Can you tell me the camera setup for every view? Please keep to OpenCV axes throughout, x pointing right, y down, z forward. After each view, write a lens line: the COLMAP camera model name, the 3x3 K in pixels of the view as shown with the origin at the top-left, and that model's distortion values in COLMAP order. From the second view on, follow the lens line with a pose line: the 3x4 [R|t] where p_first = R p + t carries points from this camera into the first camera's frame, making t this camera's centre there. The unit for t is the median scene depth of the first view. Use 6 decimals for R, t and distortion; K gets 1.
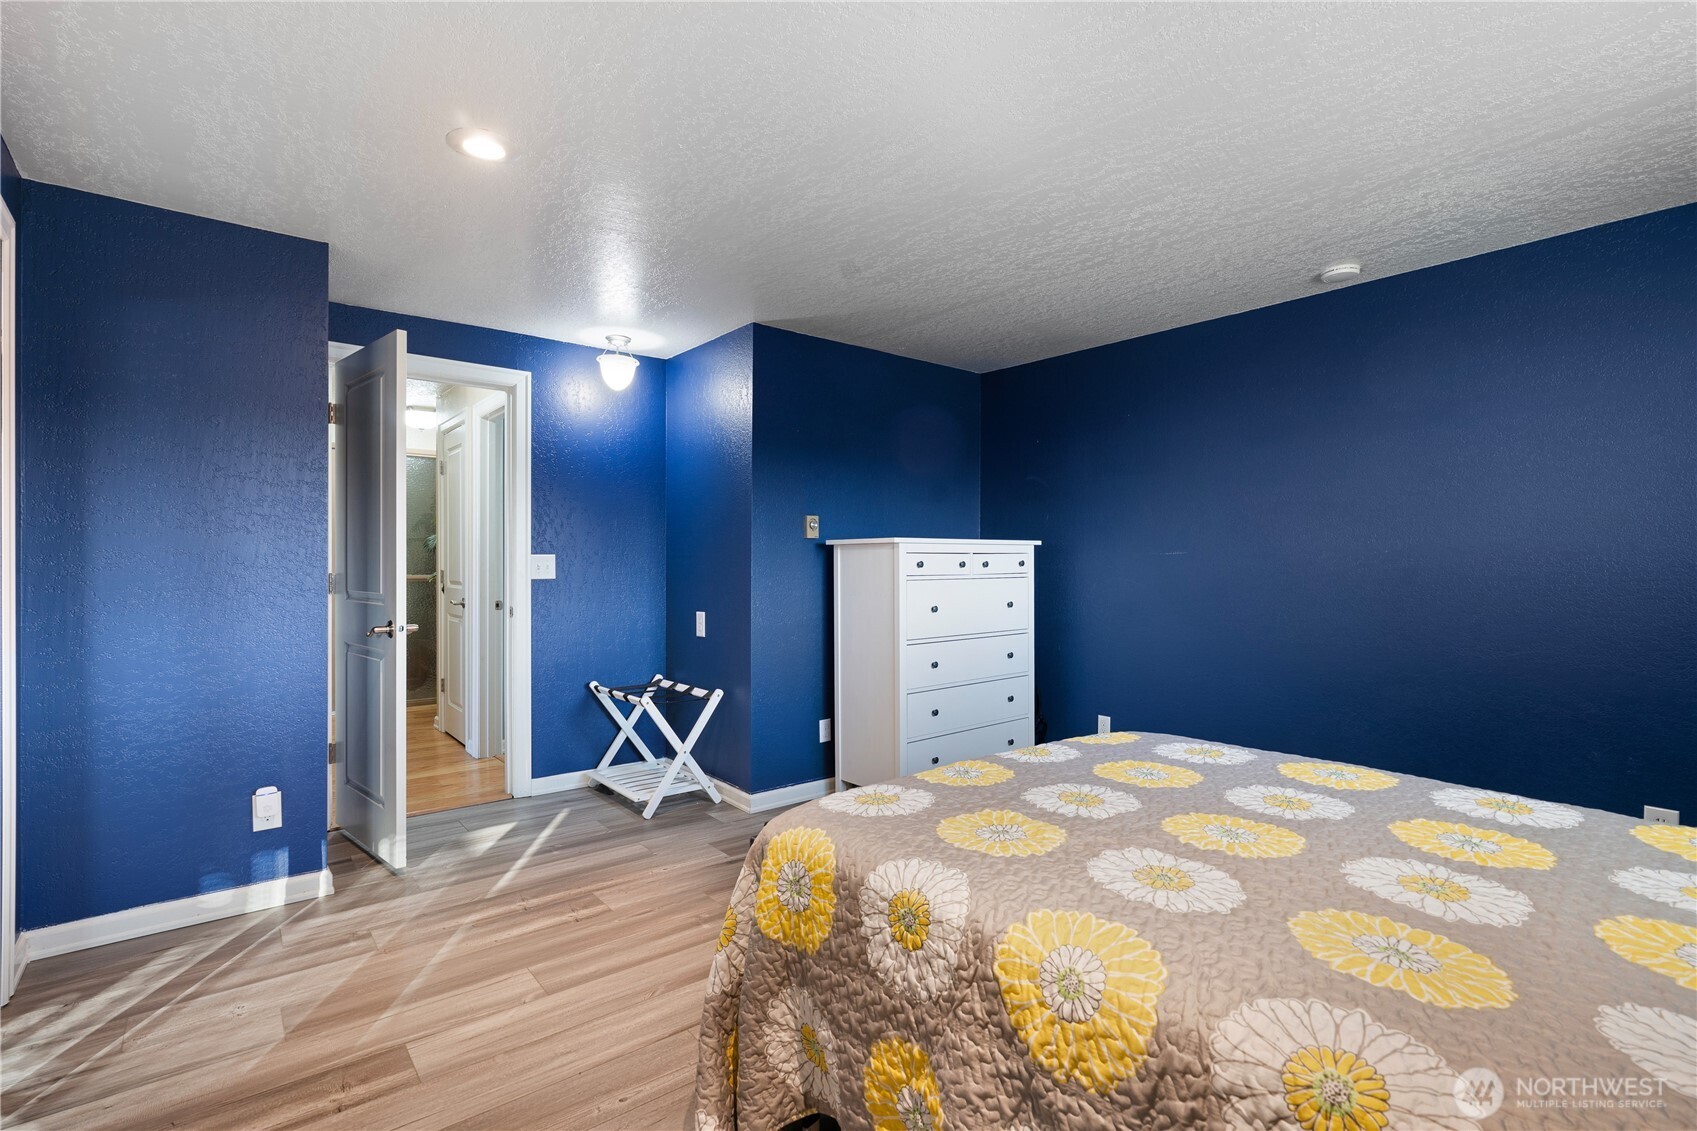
lens RADIAL K [[790.6, 0, 848.5], [0, 790.6, 565.5], [0, 0, 1]] dist [0.010040, 0.000104]
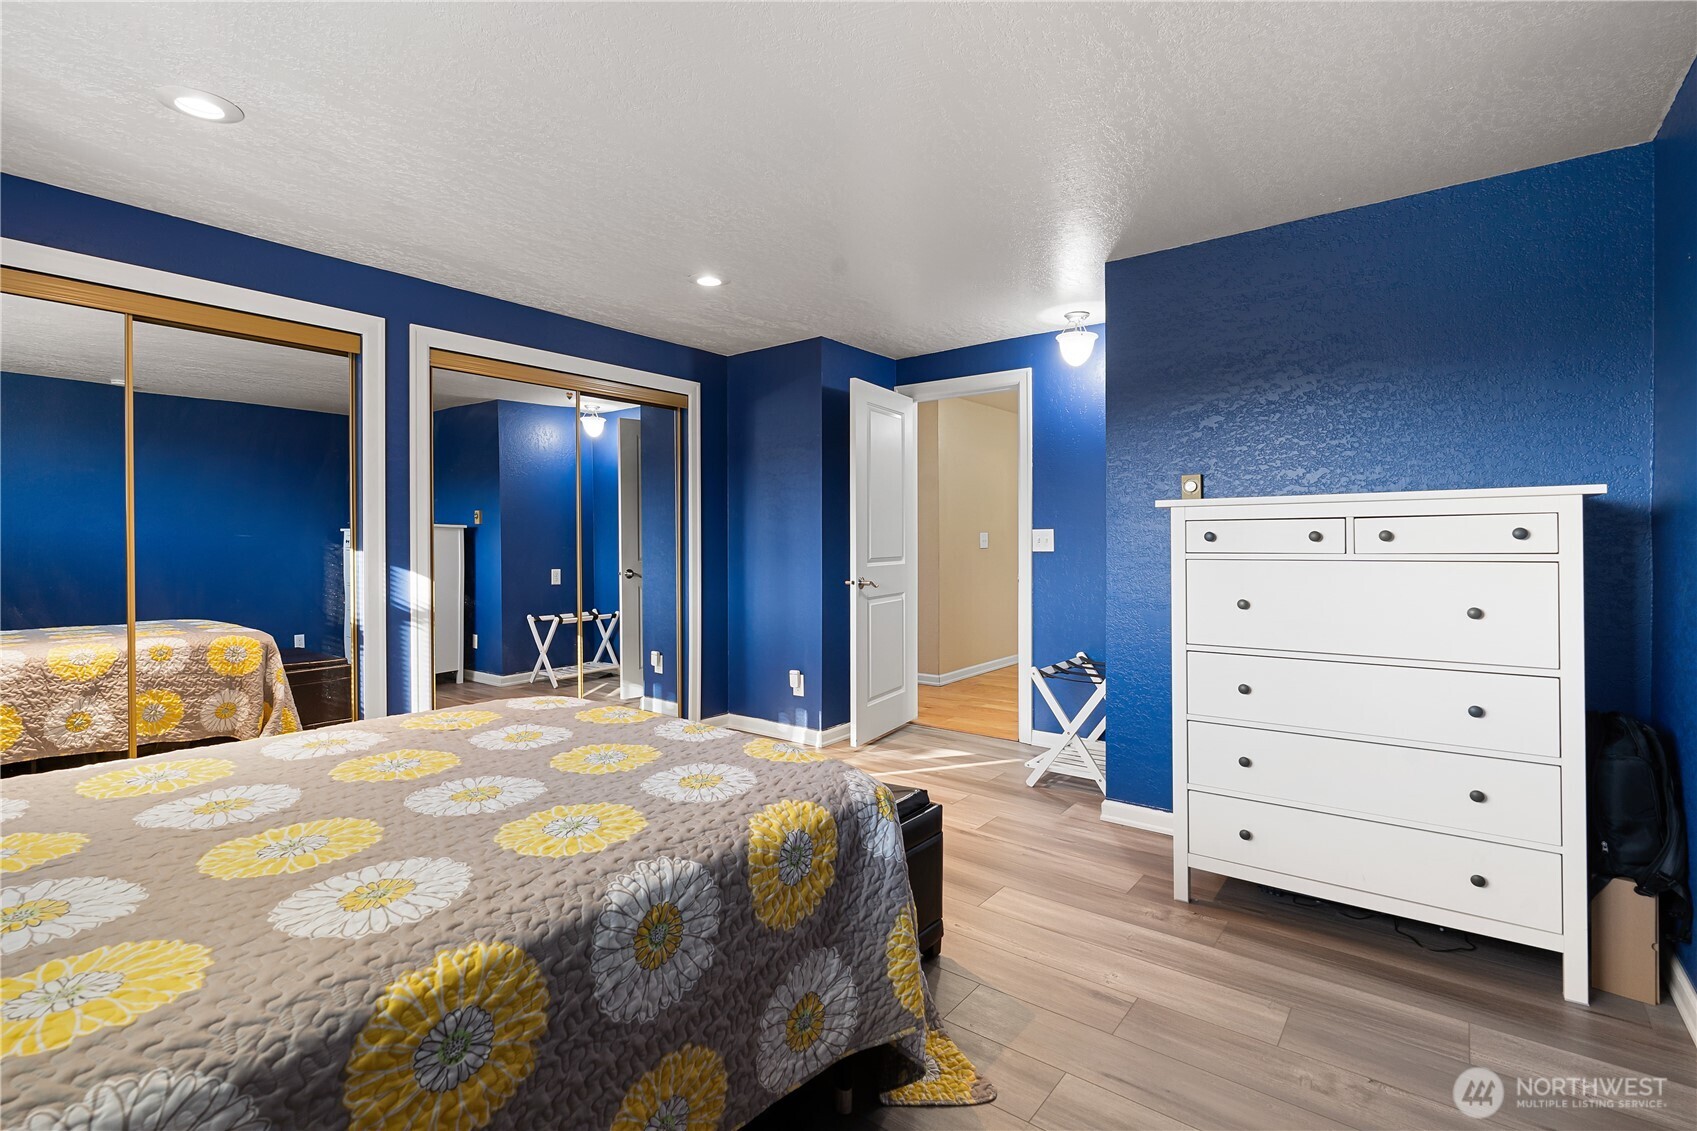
lens RADIAL K [[785.6, 0, 850.4], [0, 785.6, 535.5], [0, 0, 1]] dist [-0.019242, 0.000315]
pose [[0.227069, -0.005276, -0.973864, 0.723072], [0.003655, 0.999983, -0.004565, -0.000870], [0.973872, -0.002523, 0.227084, 0.576147]]
